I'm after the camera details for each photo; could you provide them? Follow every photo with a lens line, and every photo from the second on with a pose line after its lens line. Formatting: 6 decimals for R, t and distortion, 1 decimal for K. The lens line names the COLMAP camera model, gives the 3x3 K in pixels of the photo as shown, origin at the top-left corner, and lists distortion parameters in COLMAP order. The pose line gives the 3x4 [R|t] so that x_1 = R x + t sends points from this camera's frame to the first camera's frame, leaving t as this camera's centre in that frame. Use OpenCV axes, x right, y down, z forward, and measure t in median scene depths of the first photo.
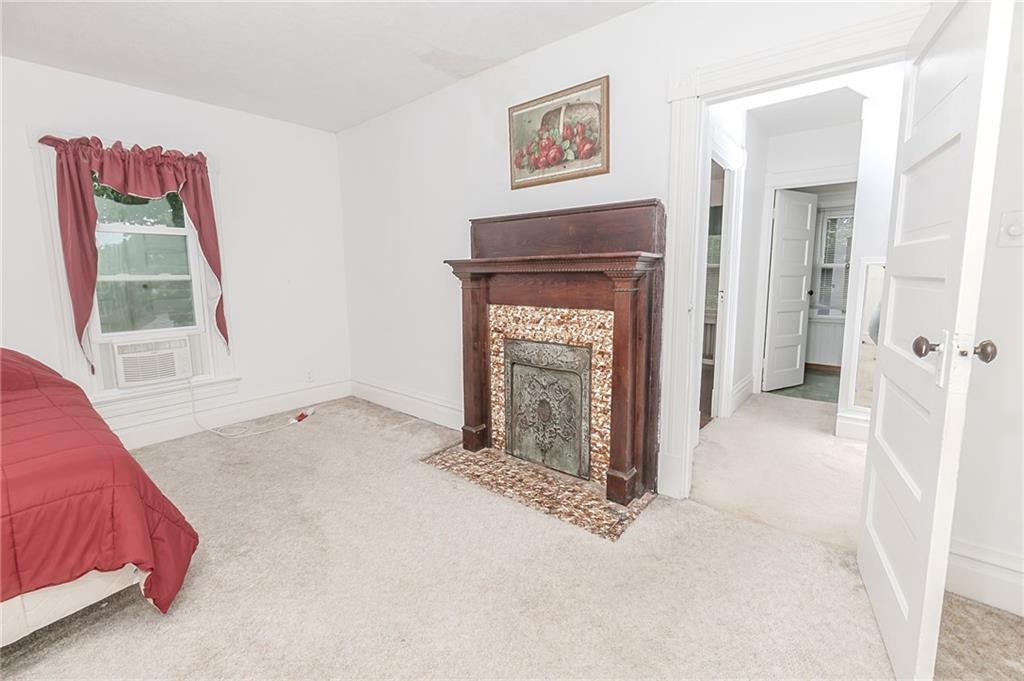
lens RADIAL K [[430.4, 0, 514.1], [0, 430.4, 329.0], [0, 0, 1]] dist [-0.002568, -0.000356]
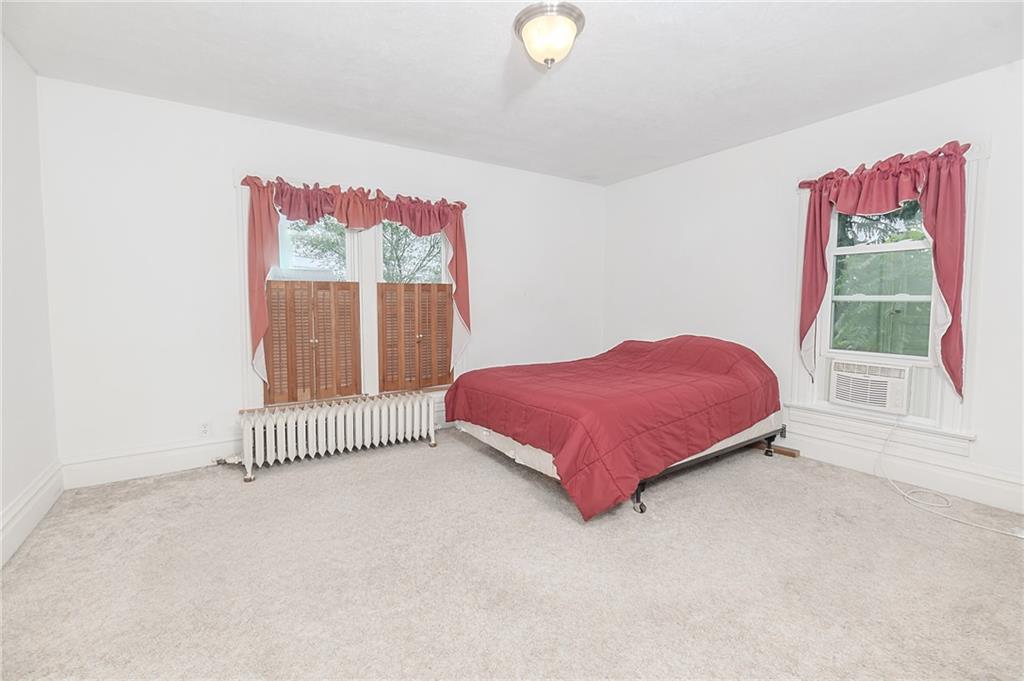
lens RADIAL K [[430.4, 0, 514.1], [0, 430.4, 329.0], [0, 0, 1]] dist [-0.002568, -0.000356]
pose [[-0.292614, 0.065432, -0.953989, 0.300483], [-0.132062, 0.985331, 0.108089, -0.050134], [0.947067, 0.157614, -0.279681, 0.534857]]
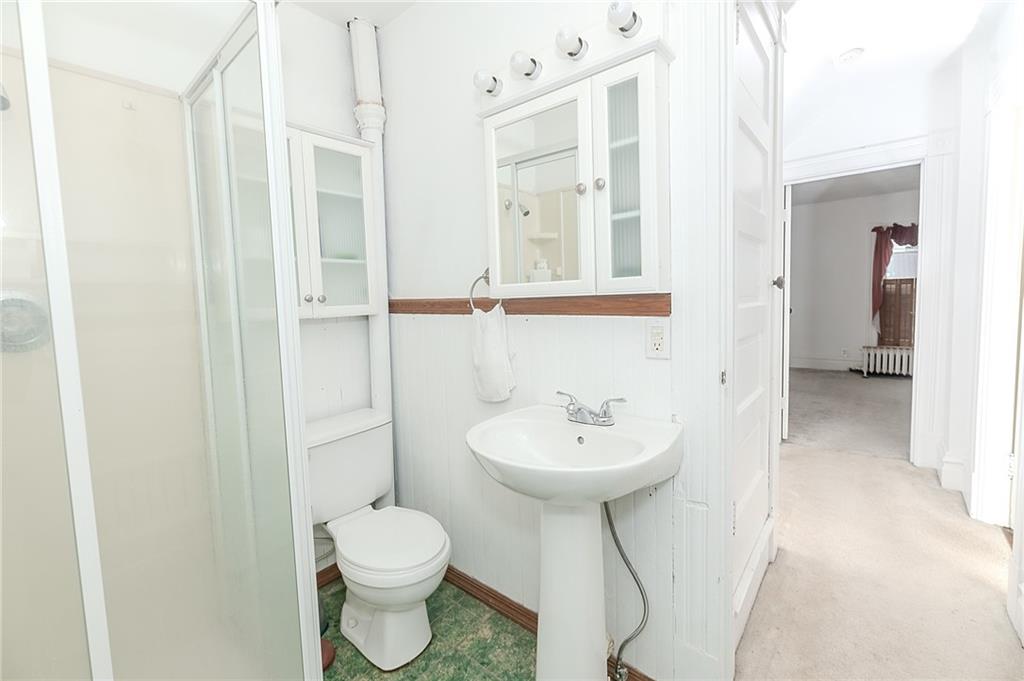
lens RADIAL K [[430.4, 0, 514.1], [0, 430.4, 329.0], [0, 0, 1]] dist [-0.002568, -0.000356]
pose [[-0.999278, 0.033574, 0.017774, 1.156328], [0.036546, 0.977324, 0.208572, -0.226727], [-0.010368, 0.209071, -0.977845, 1.671225]]
